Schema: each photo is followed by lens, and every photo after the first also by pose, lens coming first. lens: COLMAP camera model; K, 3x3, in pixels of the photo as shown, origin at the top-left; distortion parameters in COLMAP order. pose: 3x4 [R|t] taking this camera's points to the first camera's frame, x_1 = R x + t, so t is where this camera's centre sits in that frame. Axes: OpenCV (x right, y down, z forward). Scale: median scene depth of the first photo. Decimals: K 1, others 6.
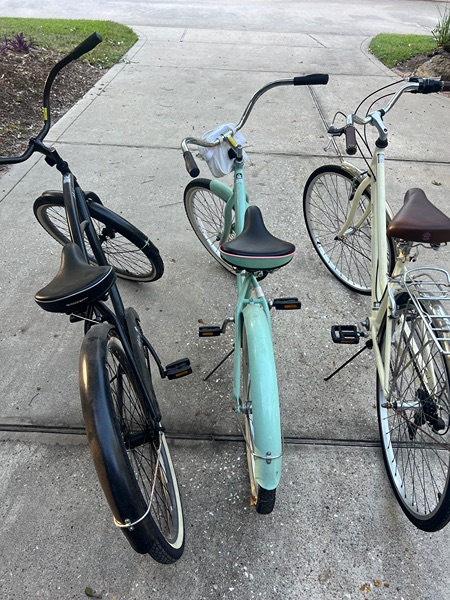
lens RADIAL K [[454.3, 0, 229.7], [0, 454.3, 301.2], [0, 0, 1]] dist [0.021025, -0.037775]
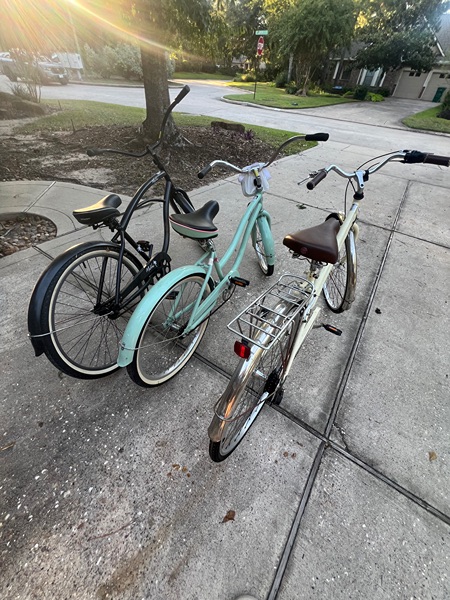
lens RADIAL K [[239.6, 0, 228.0], [0, 239.6, 298.6], [0, 0, 1]] dist [-0.009642, 0.001901]
pose [[0.841565, 0.382896, -0.380997, 0.429114], [-0.371401, 0.922337, 0.106564, -0.012871], [0.392211, 0.051822, 0.918414, 0.270233]]
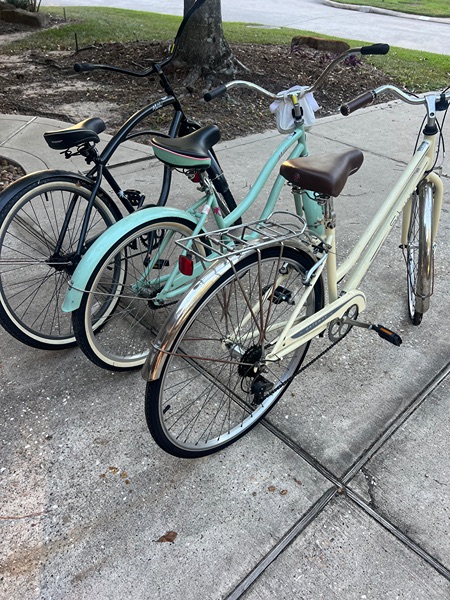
lens RADIAL K [[454.3, 0, 225.5], [0, 454.3, 298.4], [0, 0, 1]] dist [0.021025, -0.037775]
pose [[0.708228, 0.414907, -0.571197, 0.756492], [-0.459639, 0.885099, 0.073013, 0.063419], [0.535860, 0.210835, 0.817559, 0.151975]]
